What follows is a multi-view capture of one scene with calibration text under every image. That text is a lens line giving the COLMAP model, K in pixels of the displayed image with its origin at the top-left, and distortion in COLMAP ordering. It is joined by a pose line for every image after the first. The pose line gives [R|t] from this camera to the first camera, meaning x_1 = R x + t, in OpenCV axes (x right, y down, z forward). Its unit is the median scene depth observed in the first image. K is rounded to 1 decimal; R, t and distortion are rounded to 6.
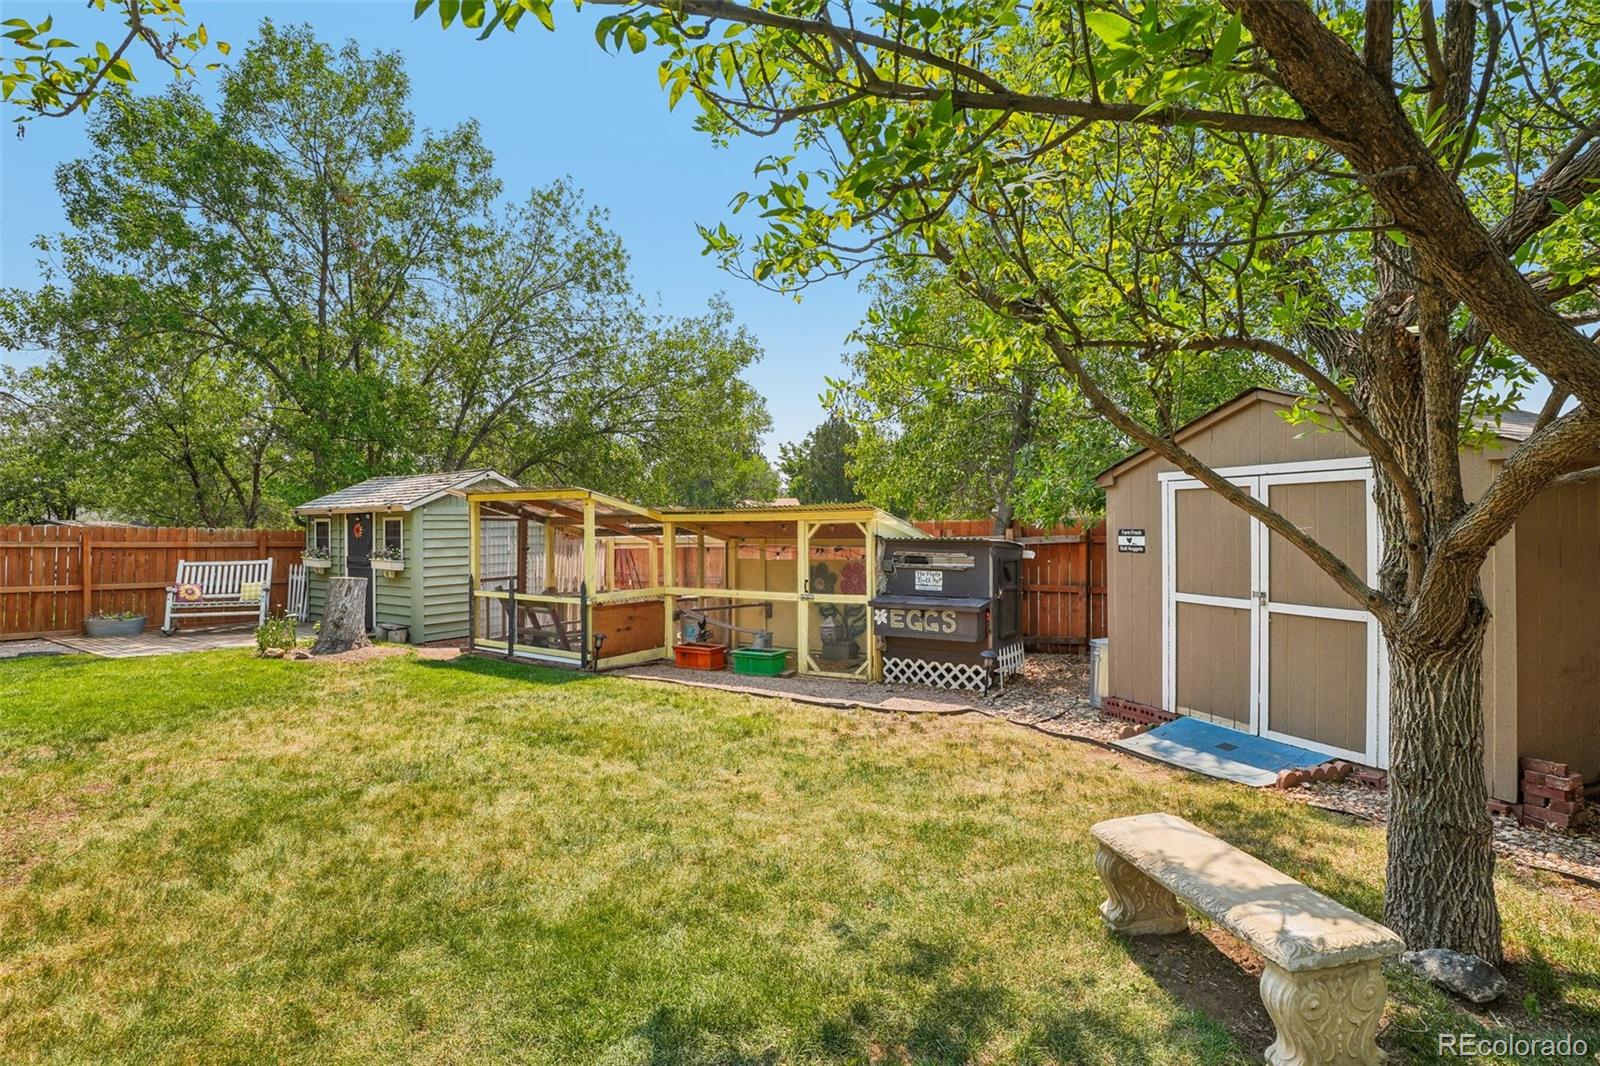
lens RADIAL K [[787.7, 0, 808.0], [0, 787.7, 523.3], [0, 0, 1]] dist [-0.034002, -0.000334]
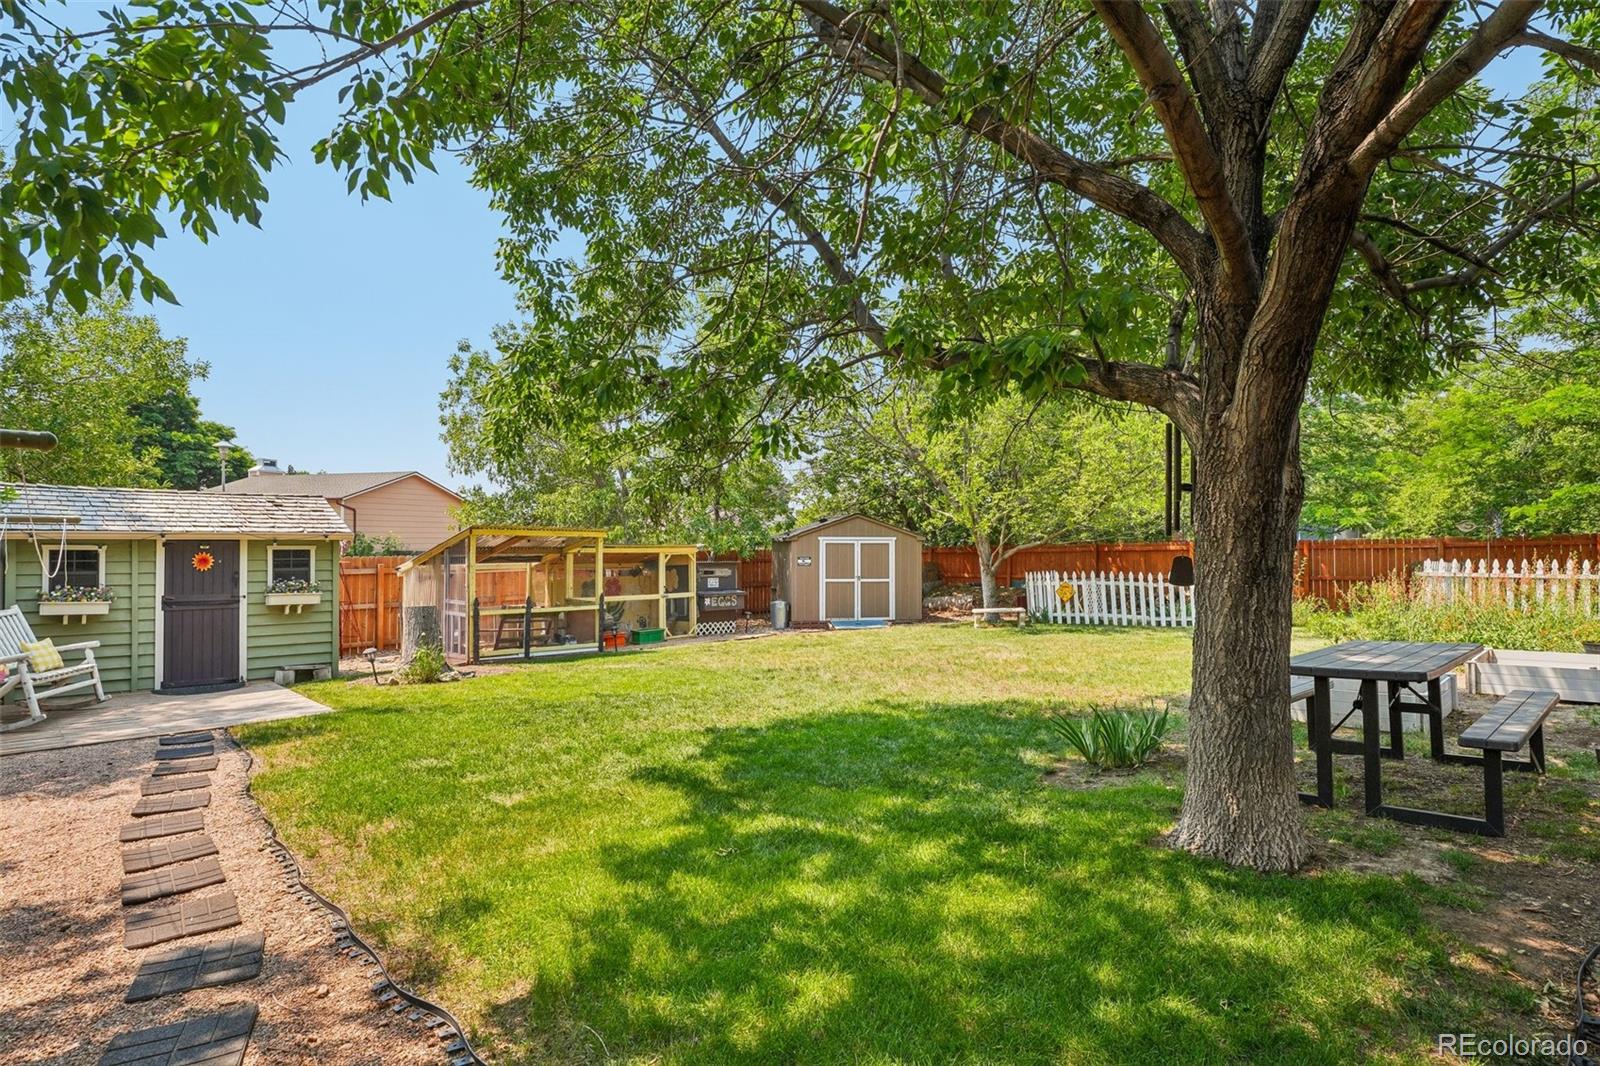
lens RADIAL K [[869.1, 0, 785.0], [0, 869.1, 538.3], [0, 0, 1]] dist [-0.011496, 0.001973]
pose [[0.213521, 0.017508, 0.976782, -1.677269], [-0.005956, 0.999844, -0.016620, -0.004097], [-0.976920, -0.002269, 0.213592, 0.286807]]
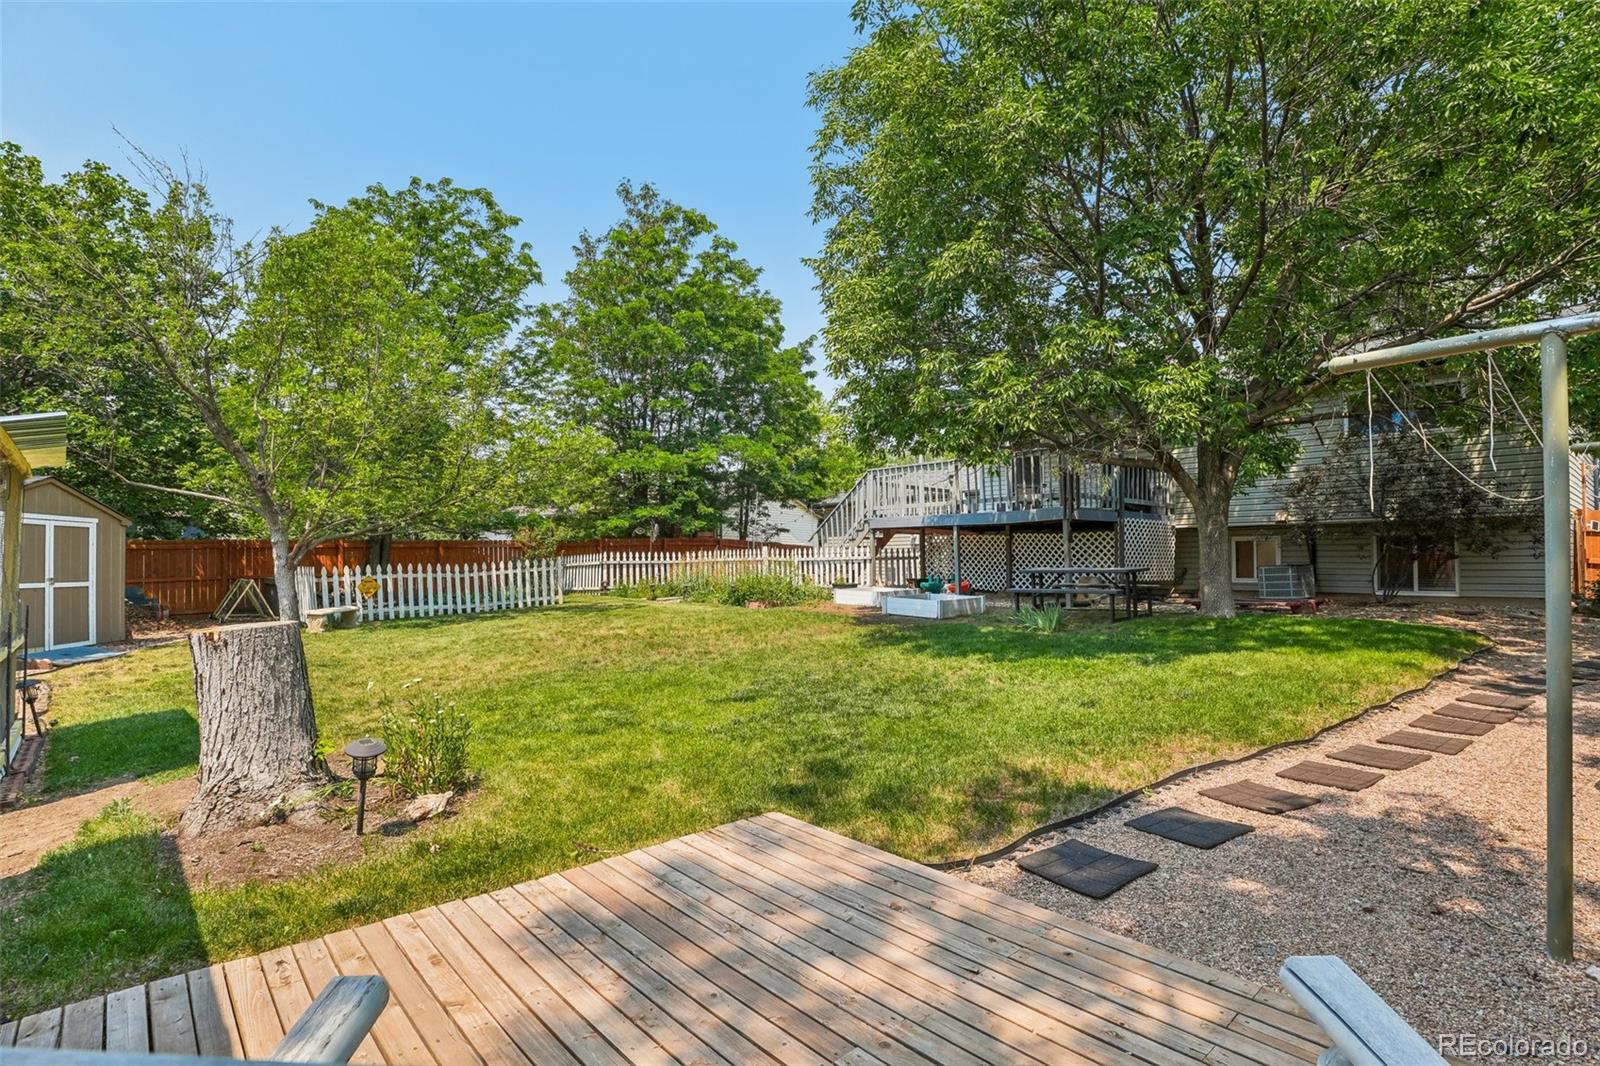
lens RADIAL K [[782.2, 0, 796.5], [0, 782.2, 538.7], [0, 0, 1]] dist [-0.040497, 0.008570]
pose [[-0.969519, 0.021810, 0.244045, -0.977364], [0.012899, 0.999193, -0.038052, 0.047059], [-0.244678, -0.033744, -0.969017, 1.339637]]
